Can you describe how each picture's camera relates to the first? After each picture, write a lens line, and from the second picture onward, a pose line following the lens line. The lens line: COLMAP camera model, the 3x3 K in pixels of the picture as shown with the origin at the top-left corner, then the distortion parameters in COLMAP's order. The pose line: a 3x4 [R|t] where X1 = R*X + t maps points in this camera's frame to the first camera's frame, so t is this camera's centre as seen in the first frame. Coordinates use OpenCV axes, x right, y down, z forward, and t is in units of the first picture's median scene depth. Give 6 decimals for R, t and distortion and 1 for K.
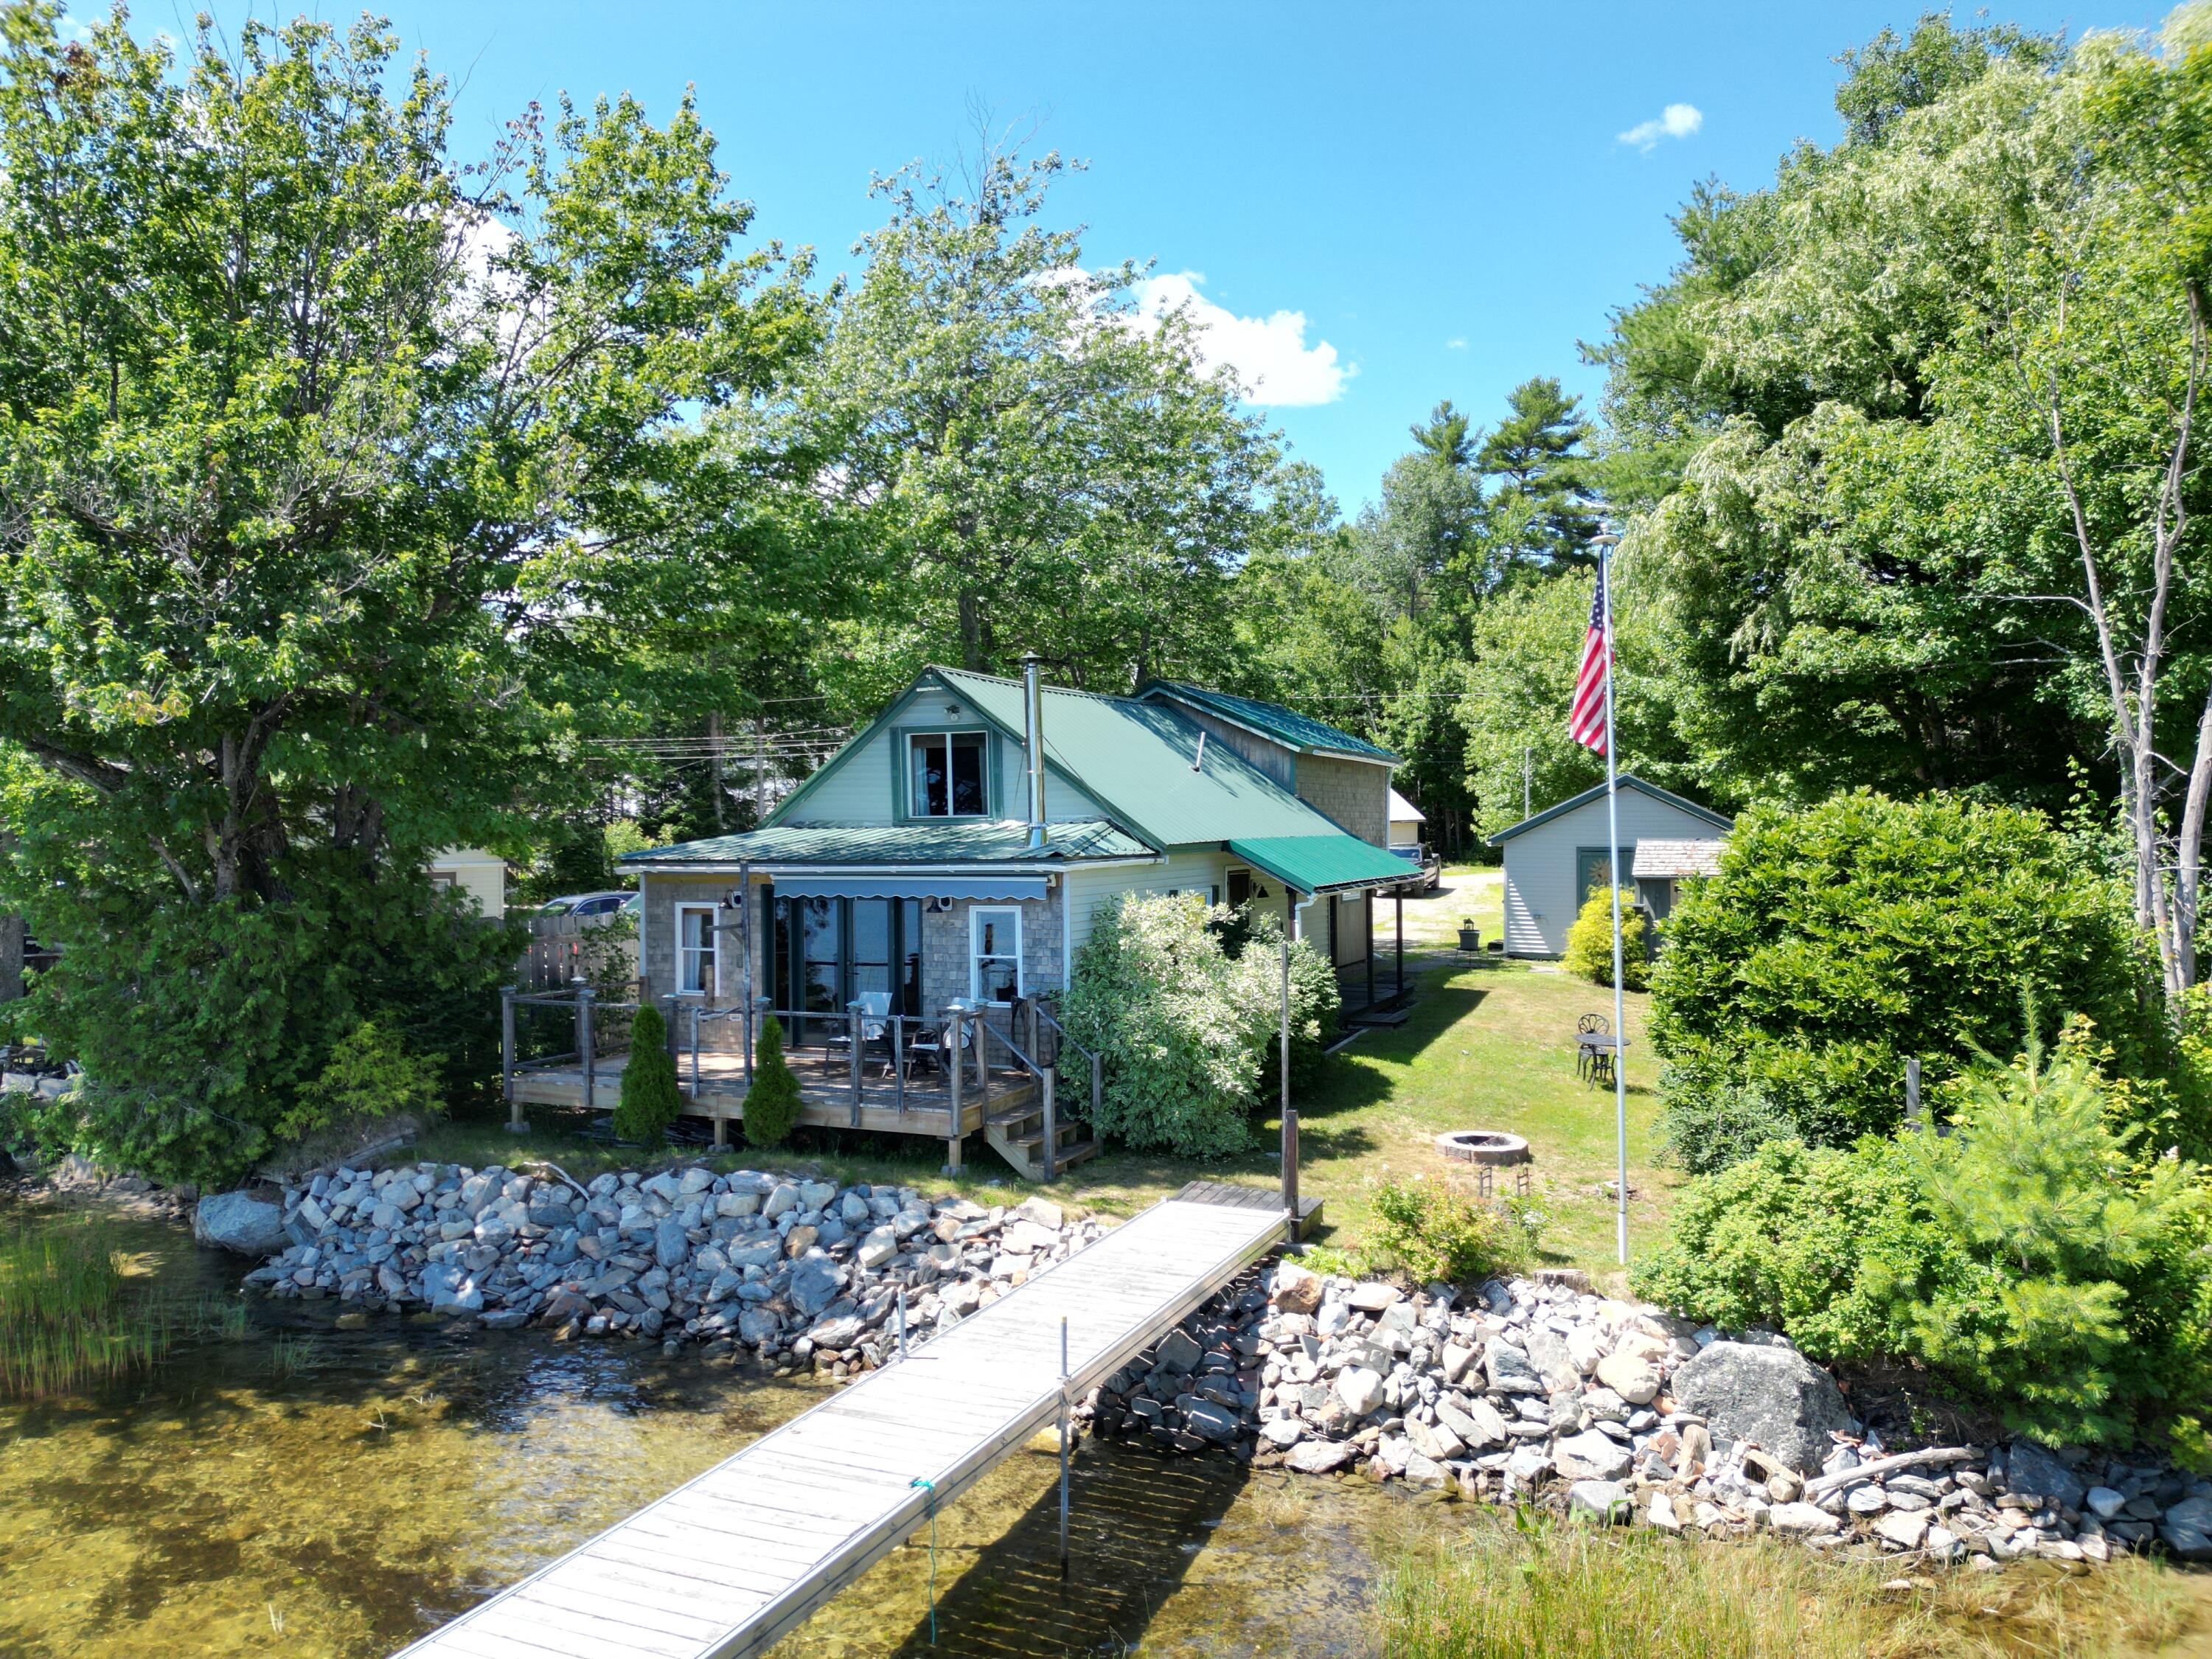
lens RADIAL K [[1537.7, 0, 1118.3], [0, 1537.7, 836.7], [0, 0, 1]] dist [0.035931, -0.032377]
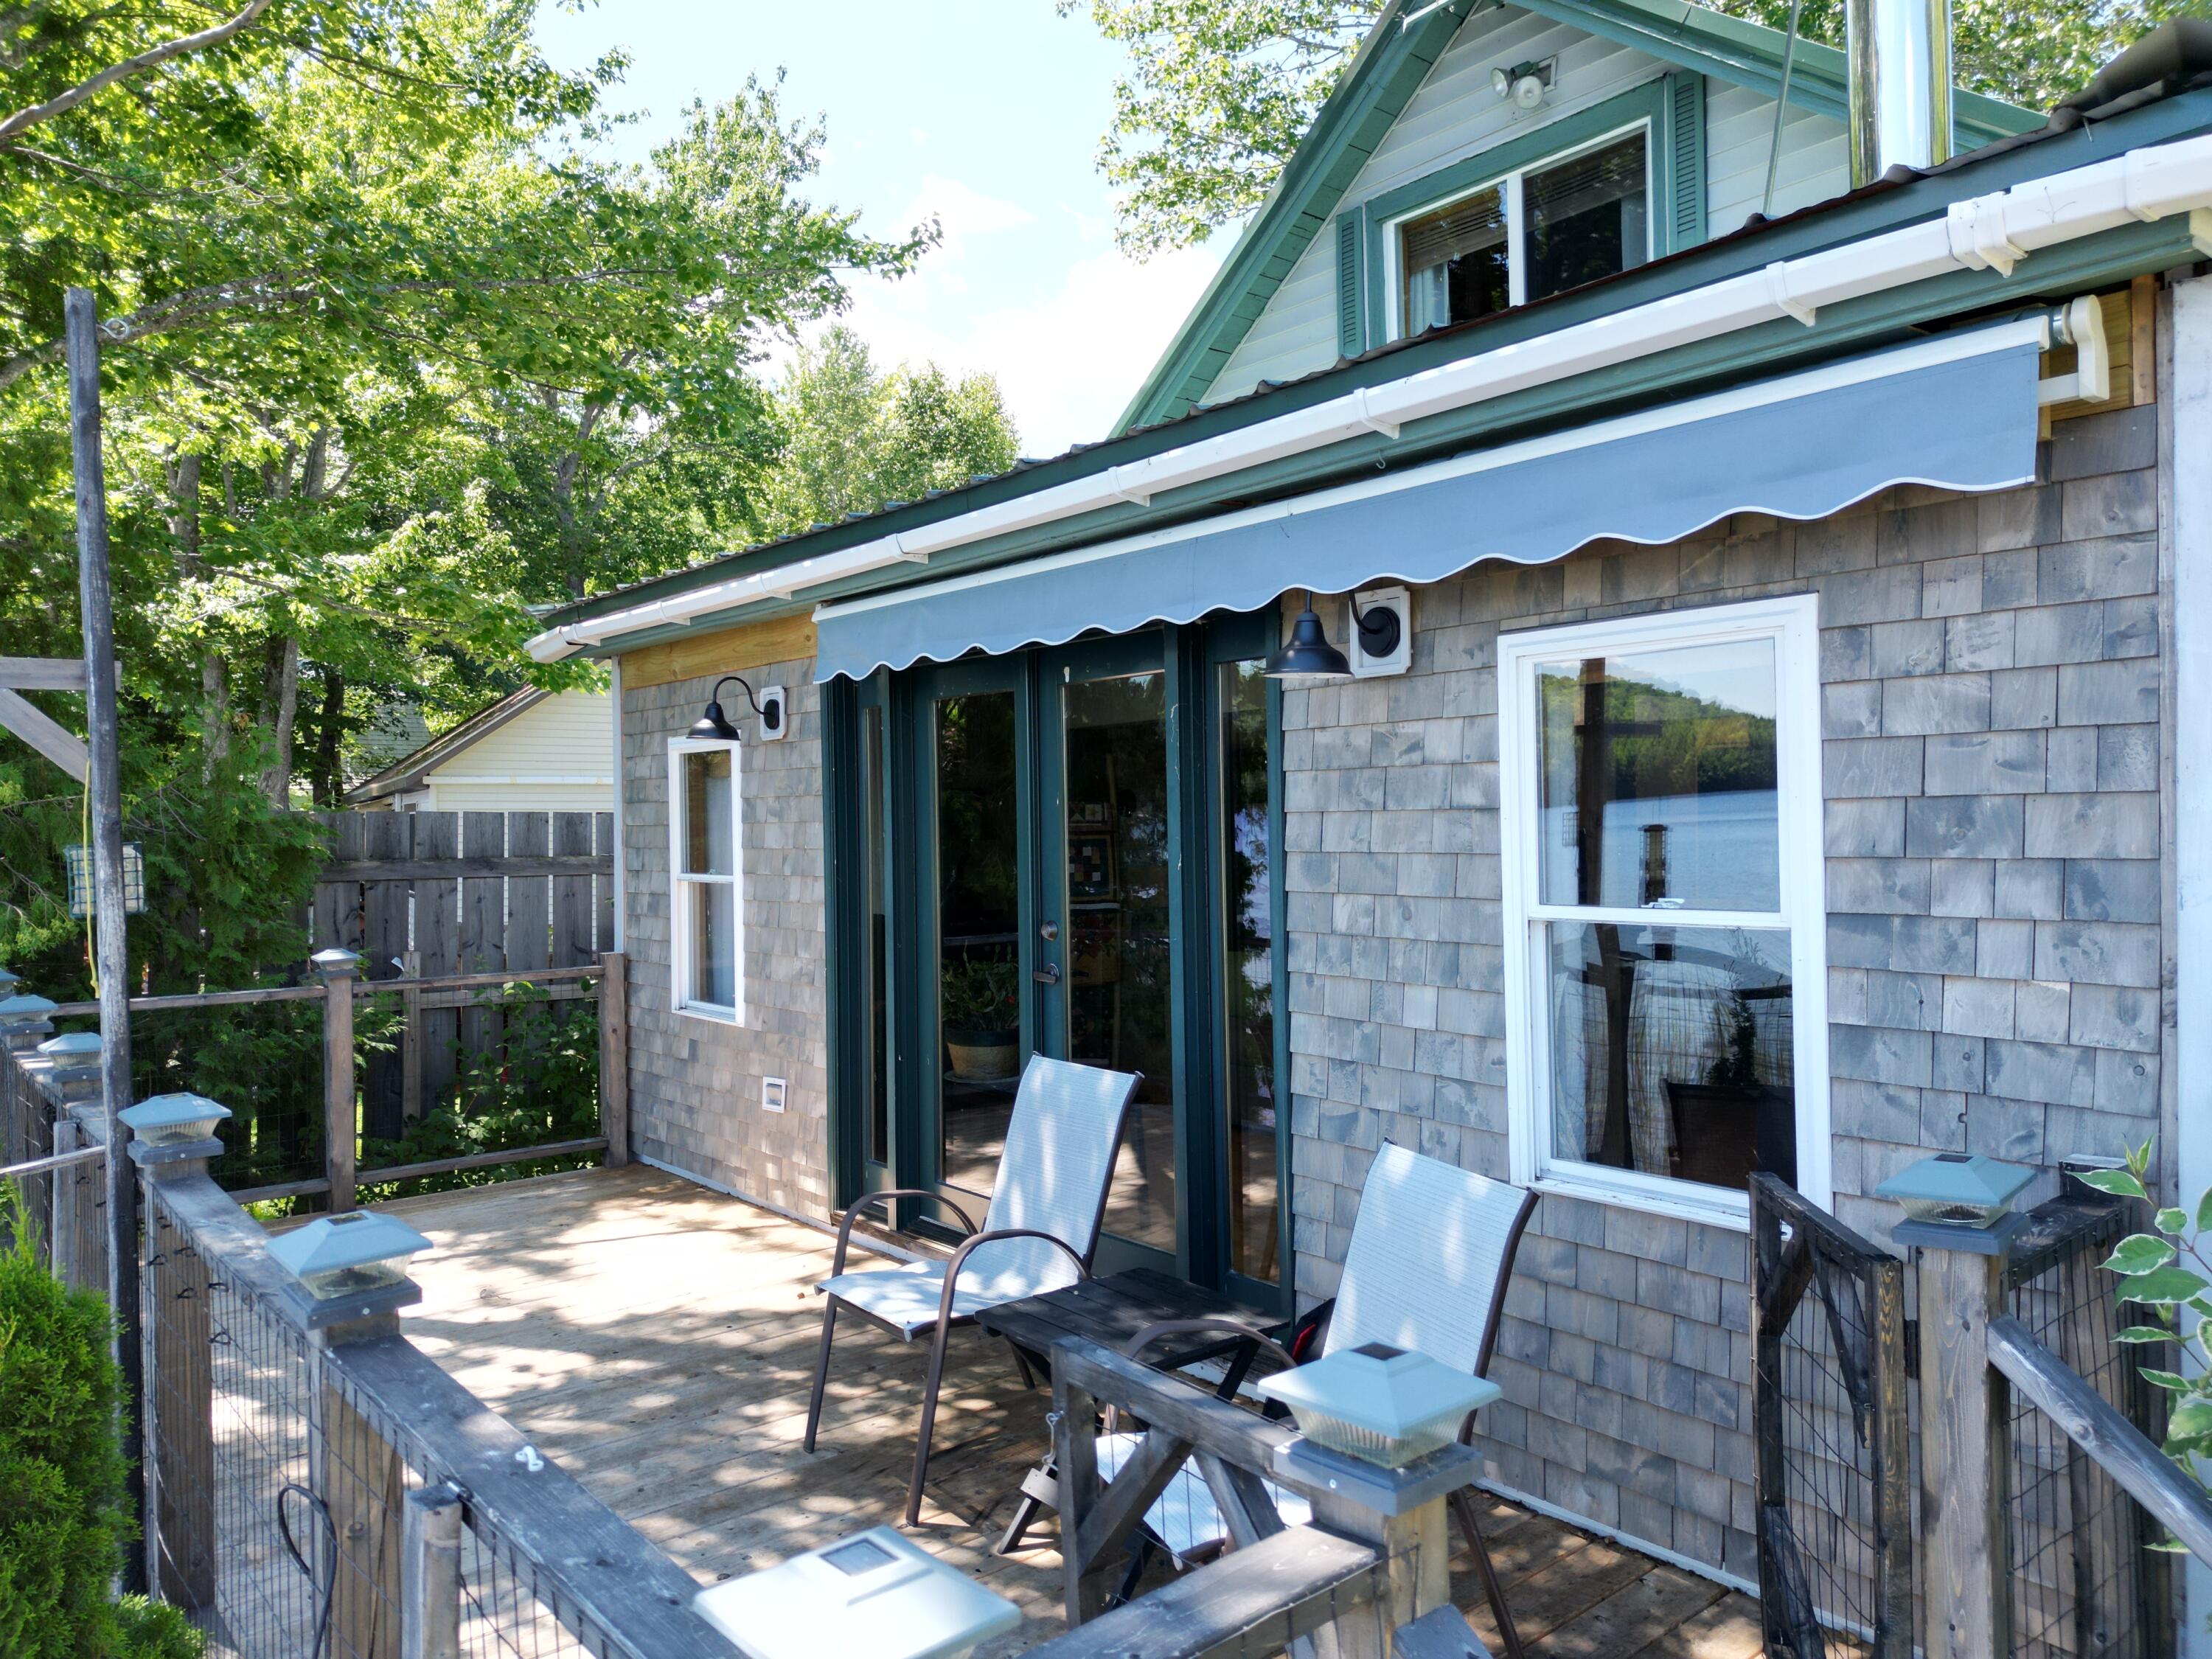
lens RADIAL K [[1537.7, 0, 1104.4], [0, 1537.7, 822.2], [0, 0, 1]] dist [0.035931, -0.032377]
pose [[0.897378, -0.001313, -0.441261, -0.064740], [-0.001689, 0.999978, -0.006410, 0.078111], [0.441260, 0.006497, 0.897356, 0.912977]]
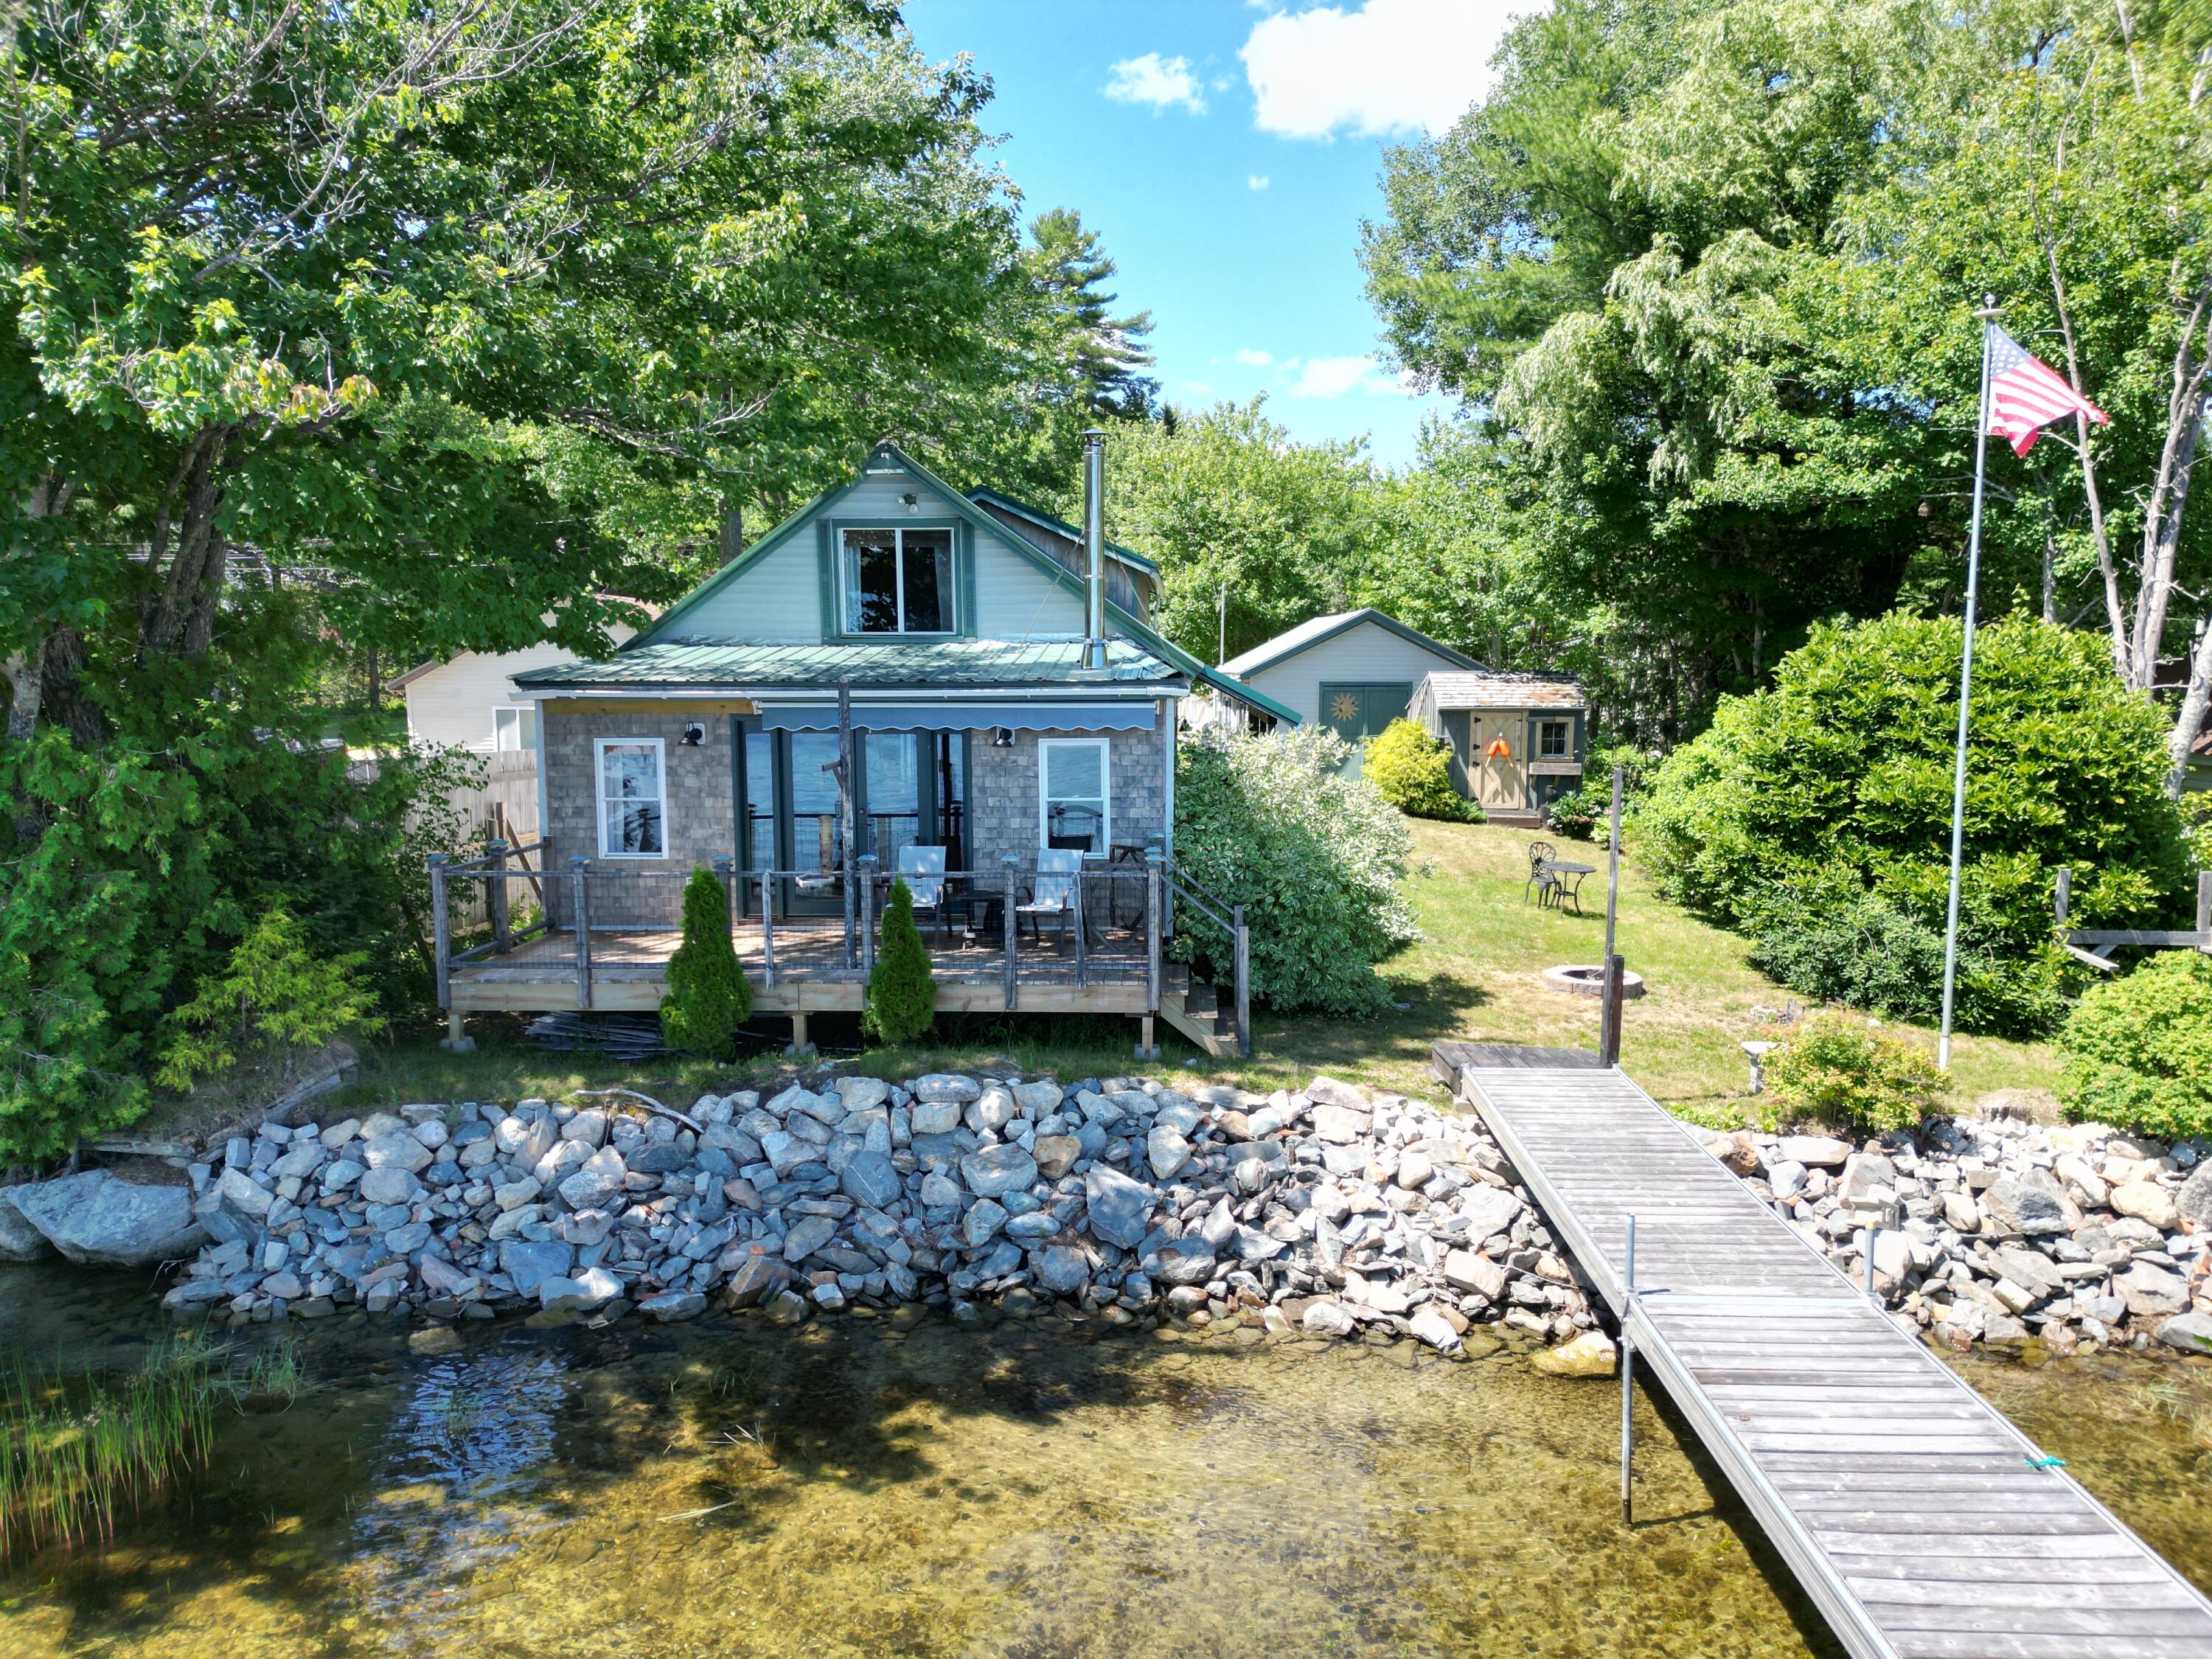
lens RADIAL K [[1537.7, 0, 1113.0], [0, 1537.7, 832.6], [0, 0, 1]] dist [0.035931, -0.032377]
pose [[0.929540, -0.033483, 0.367199, -0.407813], [-0.002266, 0.995331, 0.096495, 0.018118], [-0.368715, -0.090528, 0.925124, 0.240961]]
